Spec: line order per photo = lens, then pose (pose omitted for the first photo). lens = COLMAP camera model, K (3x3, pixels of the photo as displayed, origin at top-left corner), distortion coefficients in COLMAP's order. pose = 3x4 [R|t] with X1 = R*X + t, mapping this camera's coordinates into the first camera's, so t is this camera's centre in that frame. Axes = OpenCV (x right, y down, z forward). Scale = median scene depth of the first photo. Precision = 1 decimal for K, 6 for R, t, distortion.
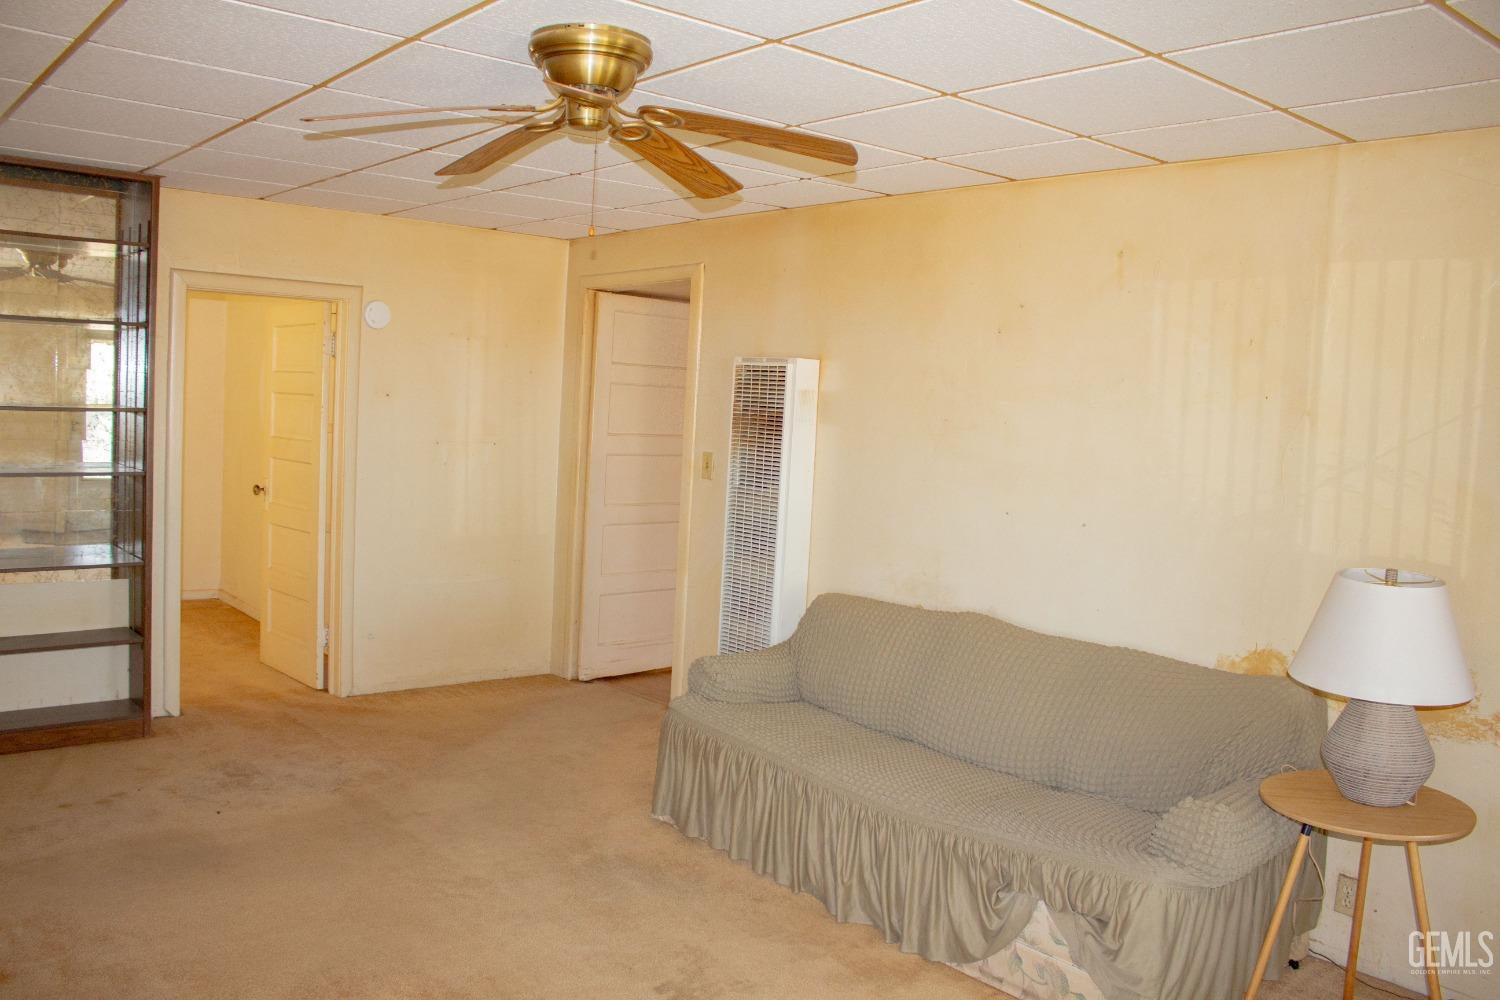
lens RADIAL K [[1243.4, 0, 746.5], [0, 1243.4, 492.5], [0, 0, 1]] dist [-0.158327, 0.132876]
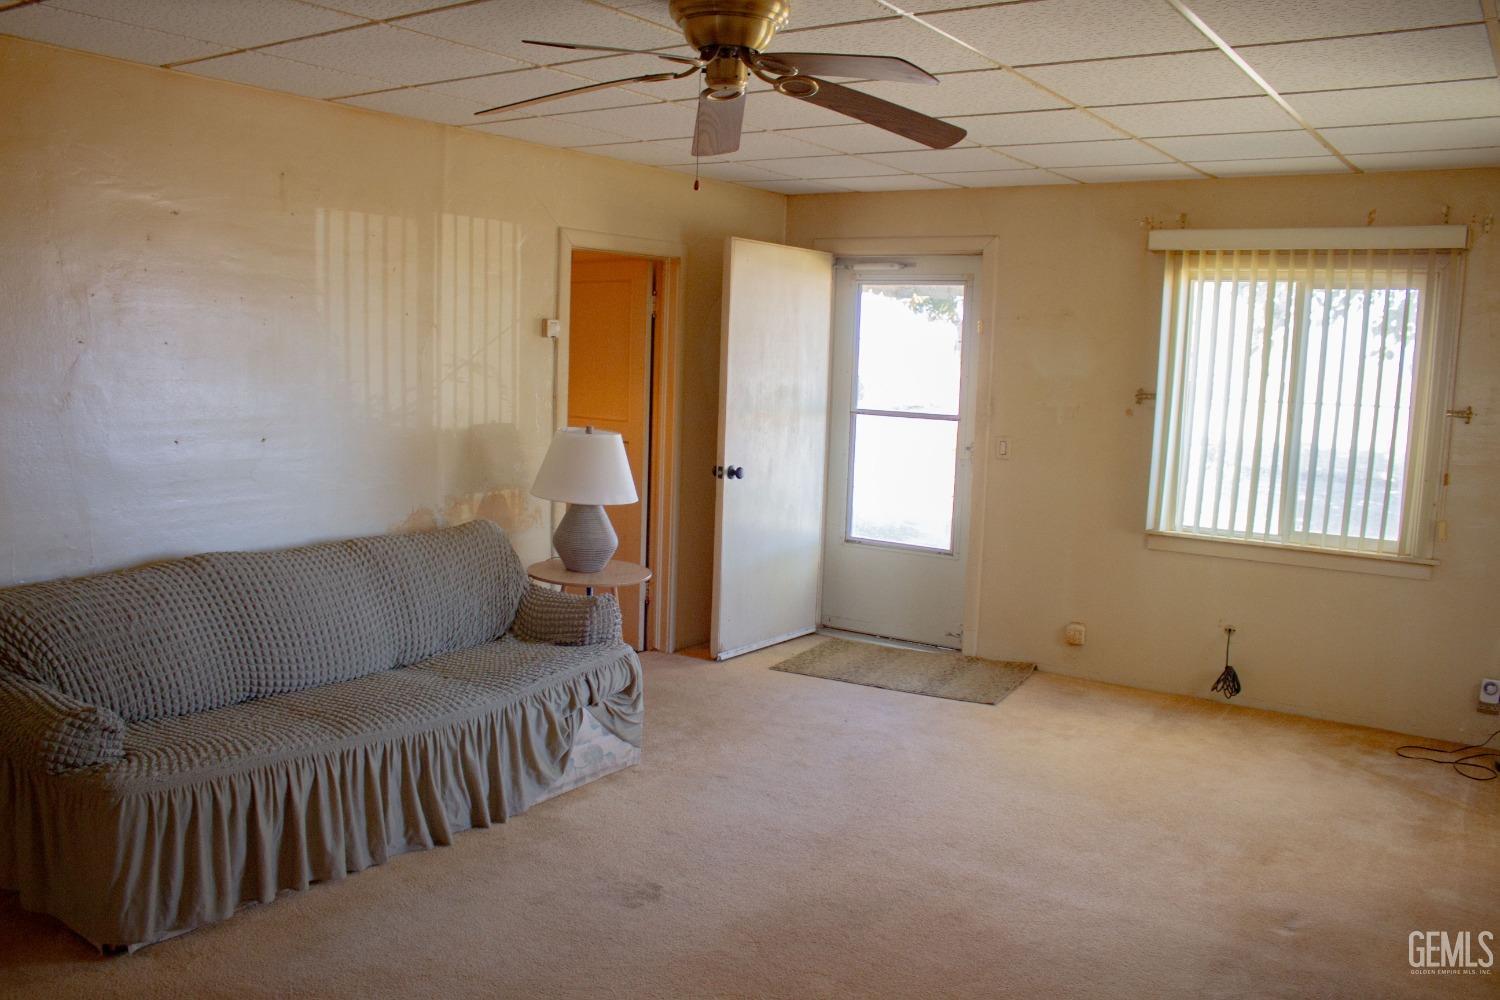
lens RADIAL K [[1243.4, 0, 746.5], [0, 1243.4, 492.5], [0, 0, 1]] dist [-0.158327, 0.132876]
pose [[-0.268201, -0.168236, 0.948559, -0.970604], [0.022059, 0.983303, 0.180635, -0.126330], [-0.963110, 0.069371, -0.260012, 1.069335]]
